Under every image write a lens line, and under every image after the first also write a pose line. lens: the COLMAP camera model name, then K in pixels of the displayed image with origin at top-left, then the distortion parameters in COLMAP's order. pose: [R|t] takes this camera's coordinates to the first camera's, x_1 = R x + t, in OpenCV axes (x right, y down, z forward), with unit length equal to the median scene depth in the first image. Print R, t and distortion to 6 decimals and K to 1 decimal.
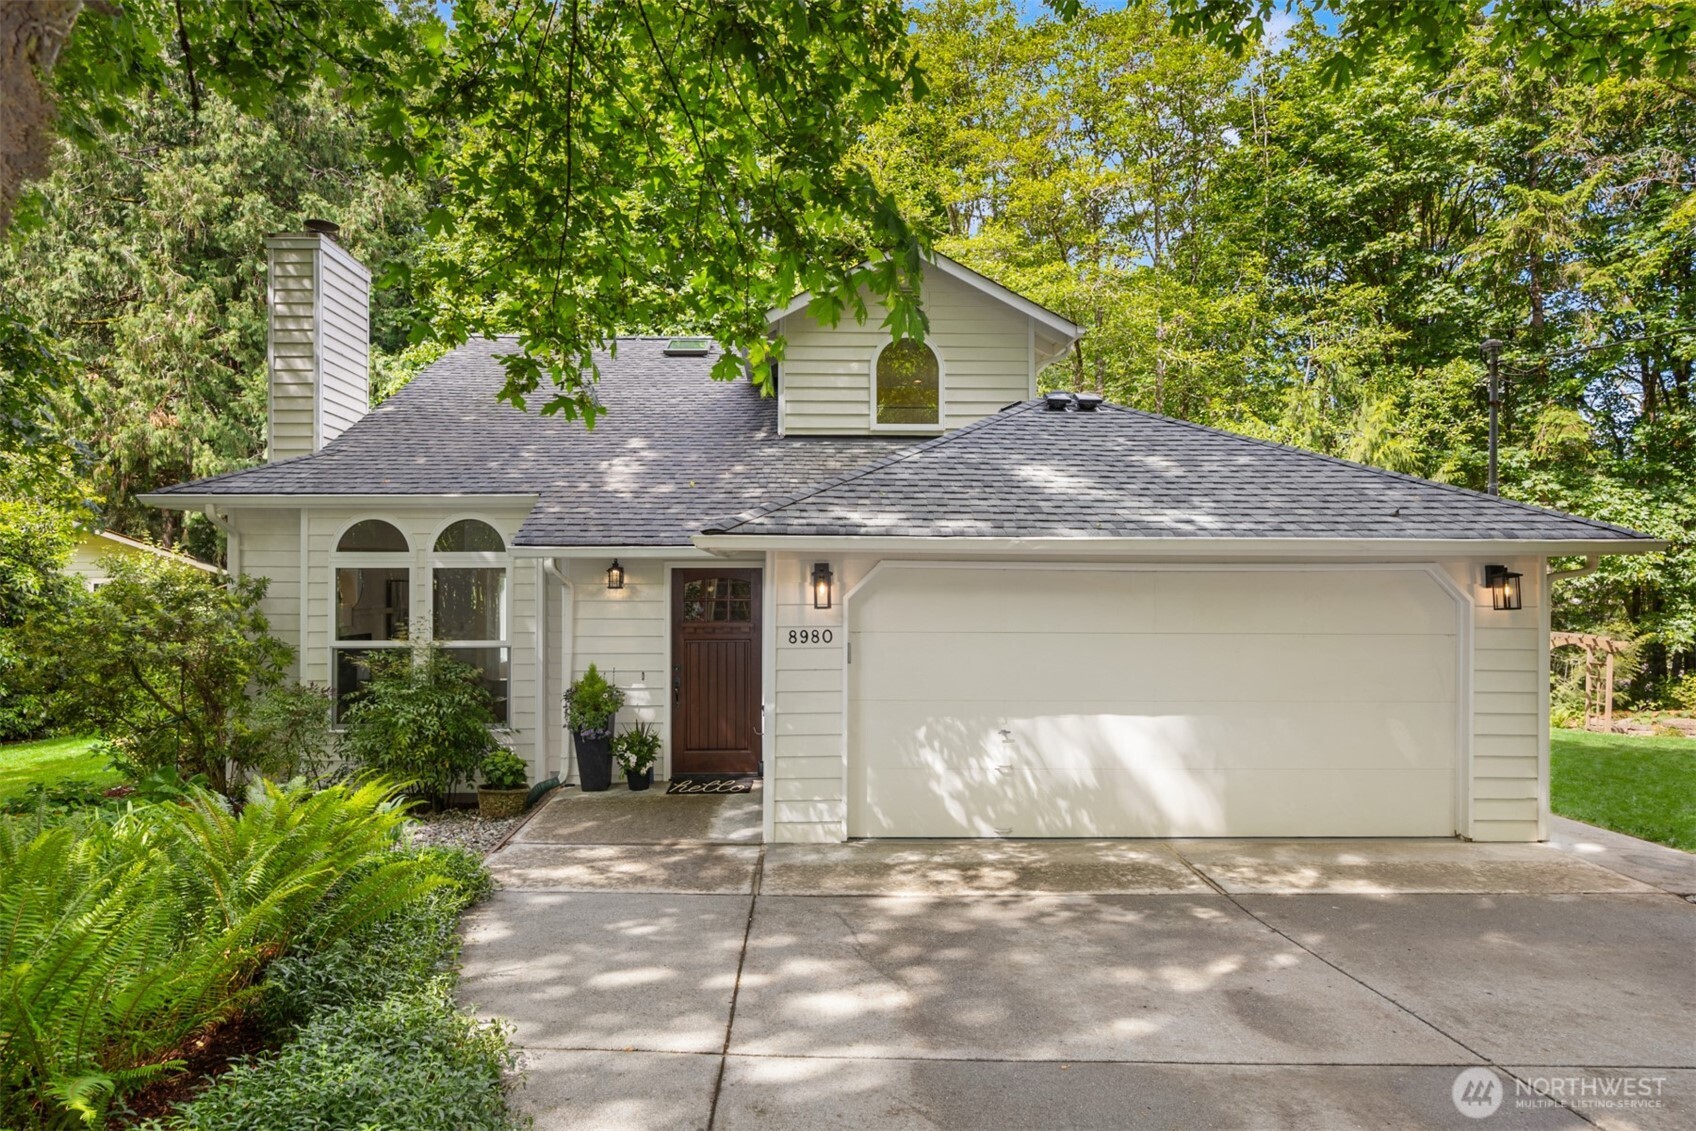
lens RADIAL K [[1068.1, 0, 845.2], [0, 1068.1, 561.1], [0, 0, 1]] dist [0.020089, 0.001037]
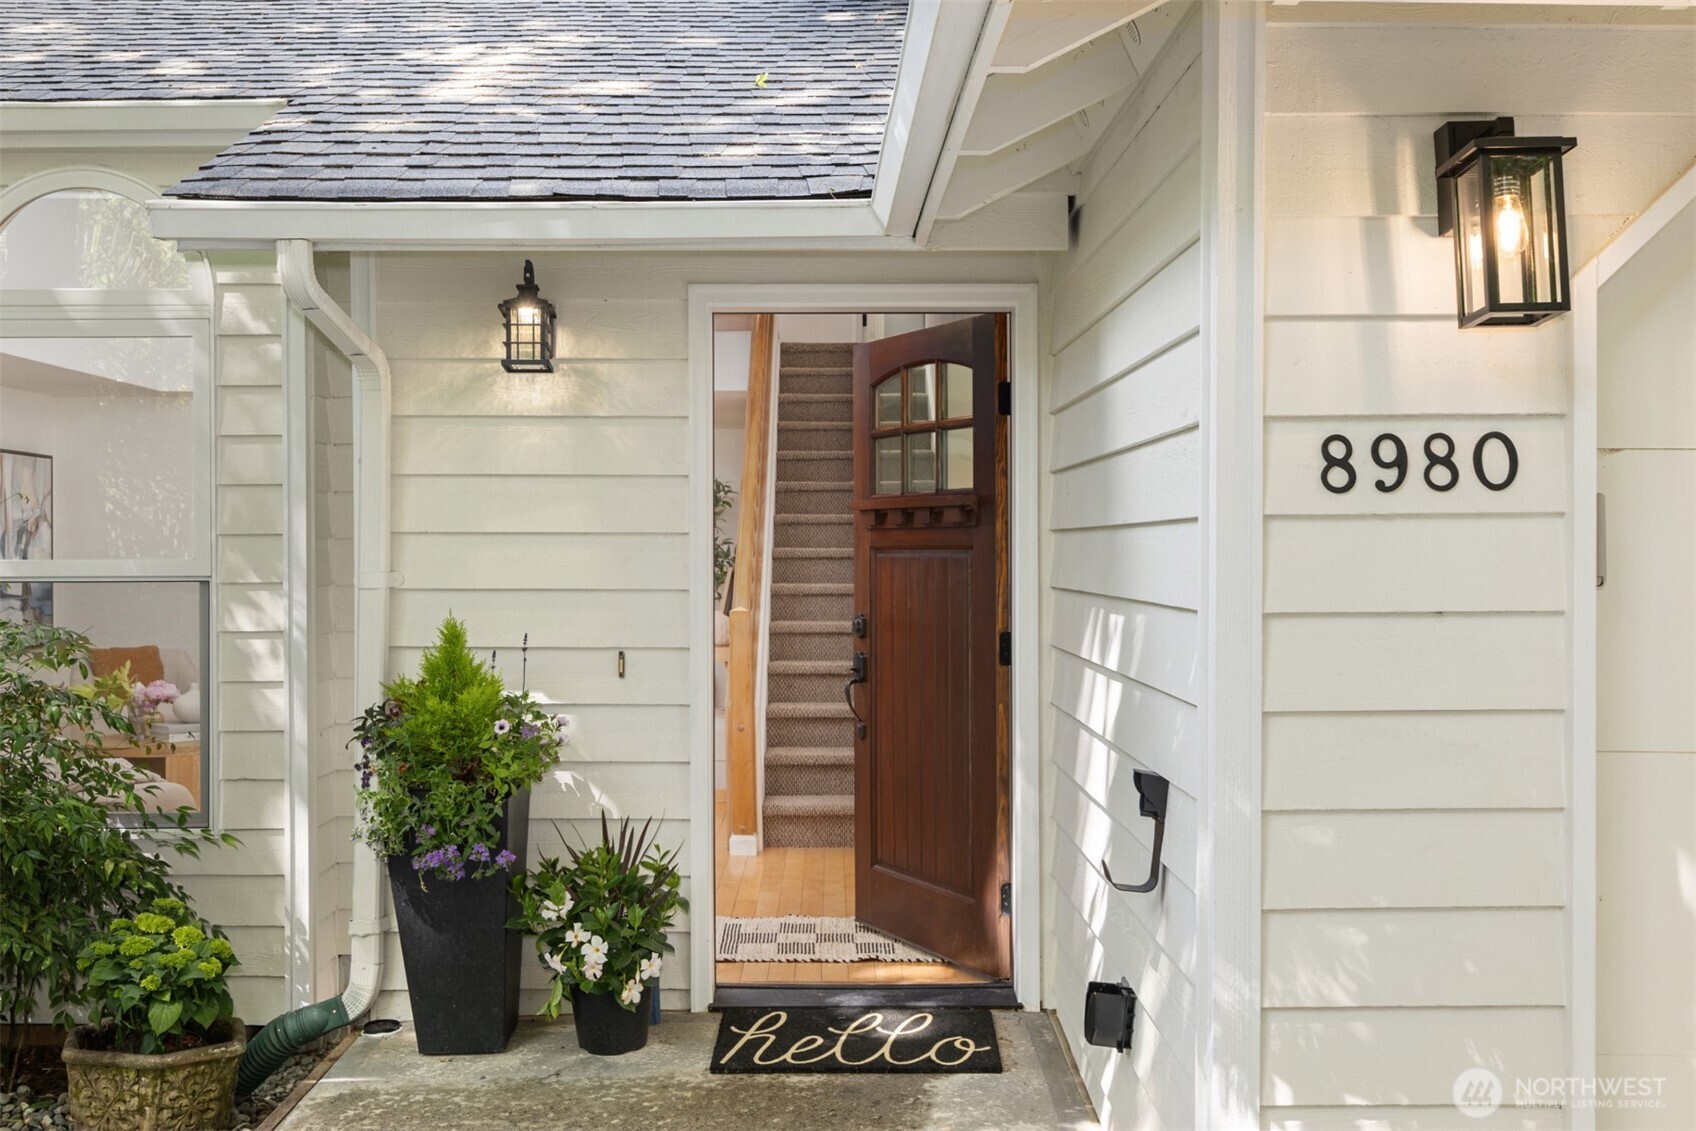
lens RADIAL K [[1661.5, 0, 847.9], [0, 1661.5, 559.5], [0, 0, 1]] dist [0.056207, 0.000000]
pose [[0.999808, -0.001722, -0.019531, -0.119663], [0.002211, 0.999683, 0.025067, 0.068421], [0.019481, -0.025105, 0.999495, 0.549019]]
